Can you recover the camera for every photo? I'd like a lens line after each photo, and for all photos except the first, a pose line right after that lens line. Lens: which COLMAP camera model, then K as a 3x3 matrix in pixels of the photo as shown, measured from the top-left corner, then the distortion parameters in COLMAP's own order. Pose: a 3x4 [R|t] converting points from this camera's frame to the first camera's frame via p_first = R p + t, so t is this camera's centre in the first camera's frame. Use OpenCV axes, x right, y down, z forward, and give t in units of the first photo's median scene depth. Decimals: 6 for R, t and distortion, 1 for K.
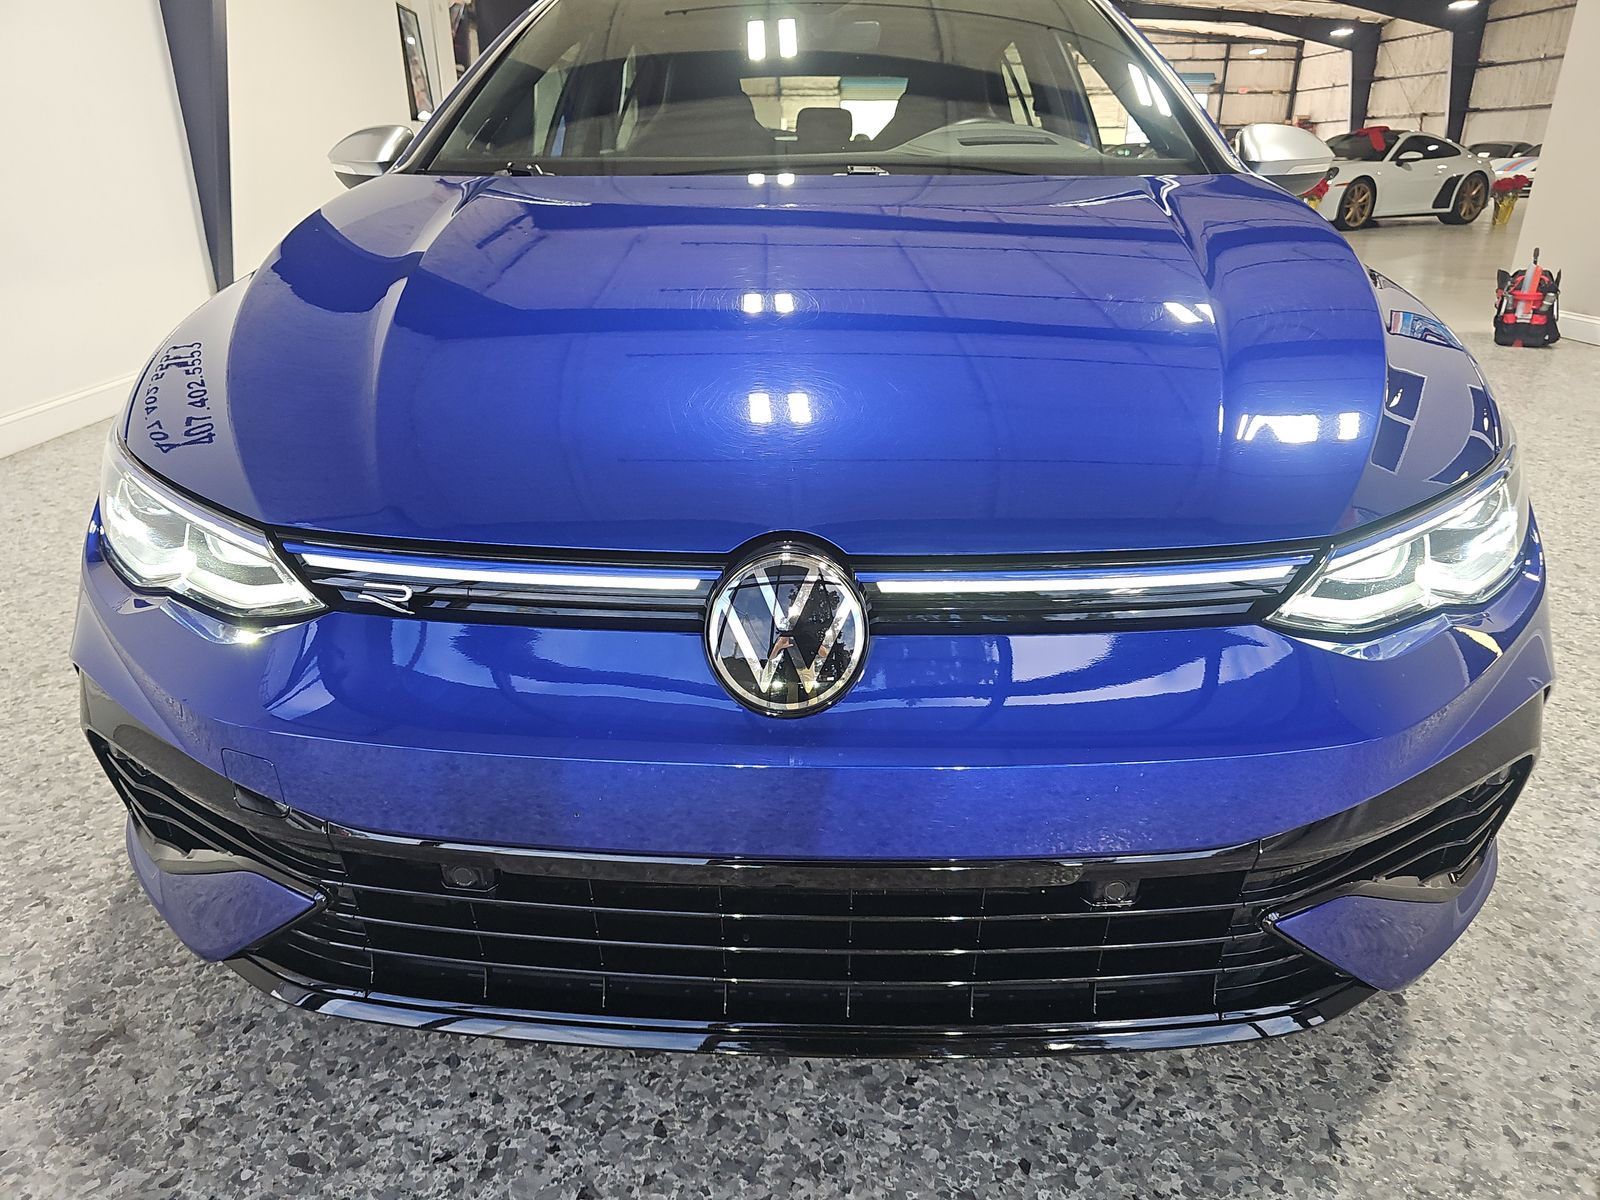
lens RADIAL K [[1047.8, 0, 798.7], [0, 1047.8, 604.0], [0, 0, 1]] dist [0.005778, 0.001109]
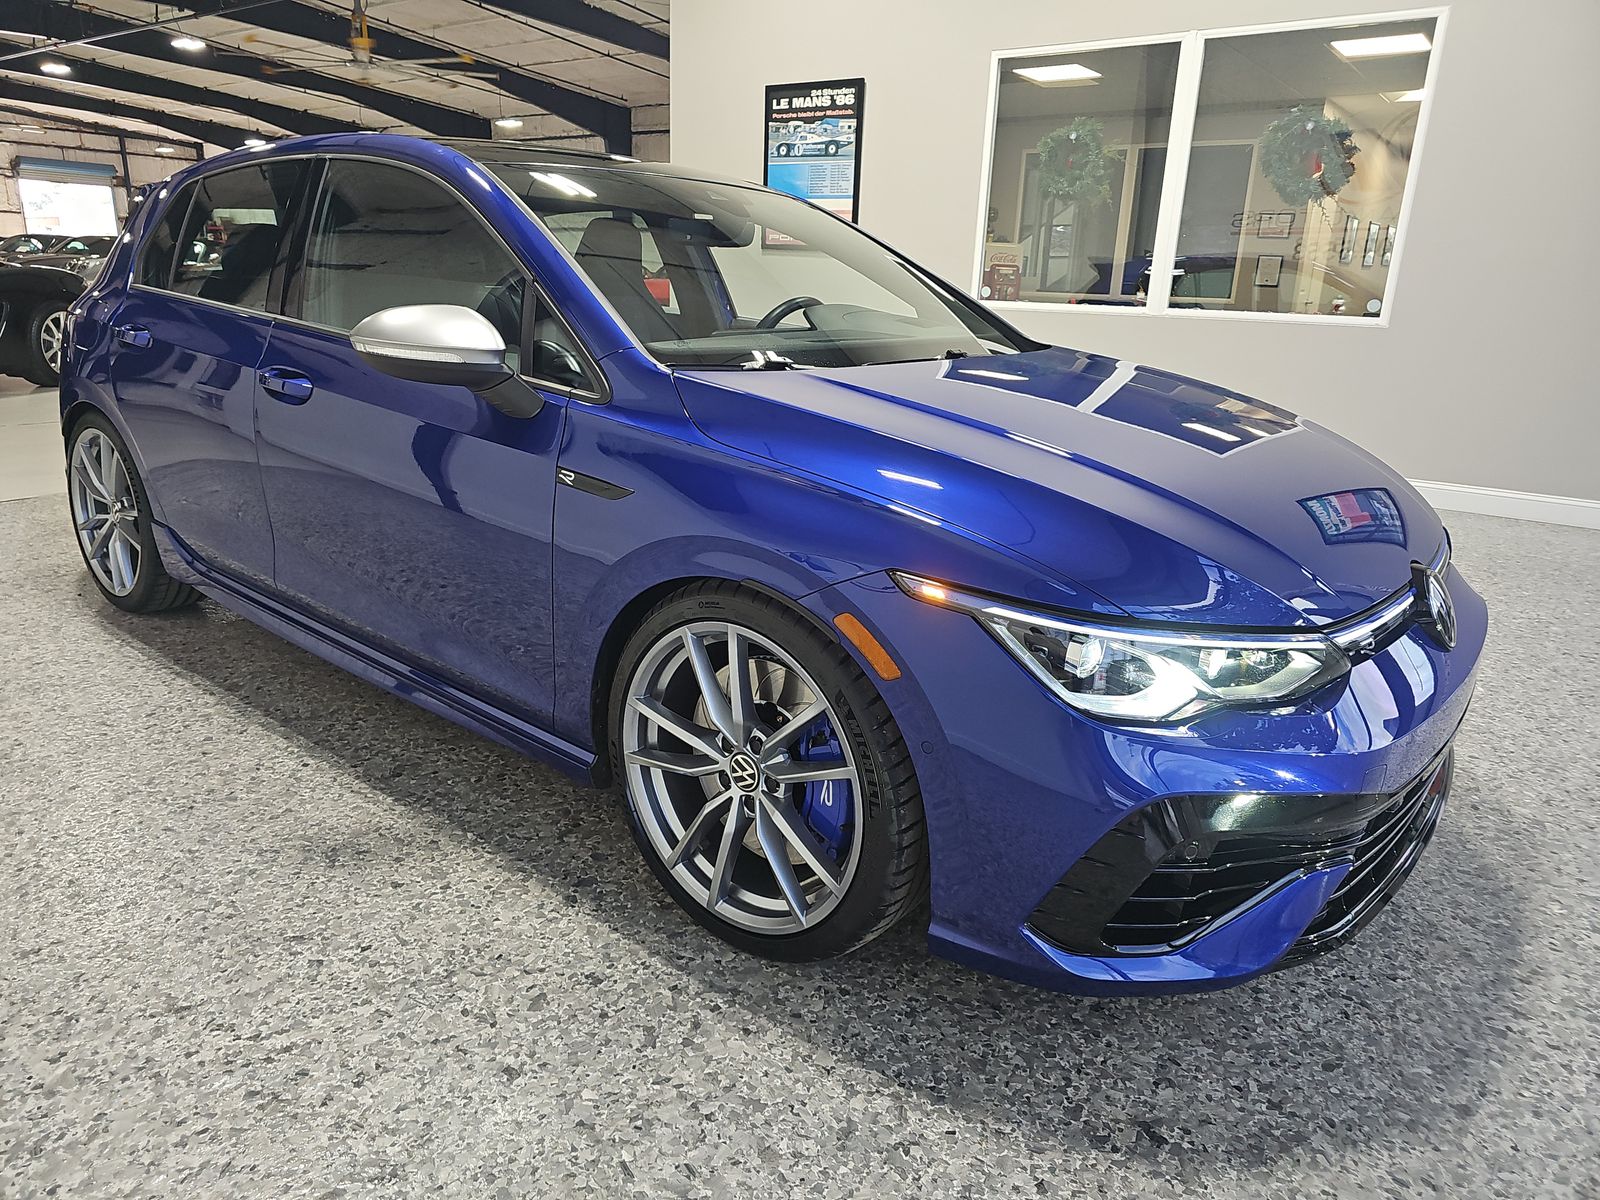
lens RADIAL K [[1047.8, 0, 801.7], [0, 1047.8, 591.2], [0, 0, 1]] dist [0.005778, 0.001109]
pose [[0.605389, -0.208305, 0.768188, -1.651429], [0.278044, 0.959688, 0.041113, -0.302519], [-0.745785, 0.188701, 0.638902, 0.449622]]
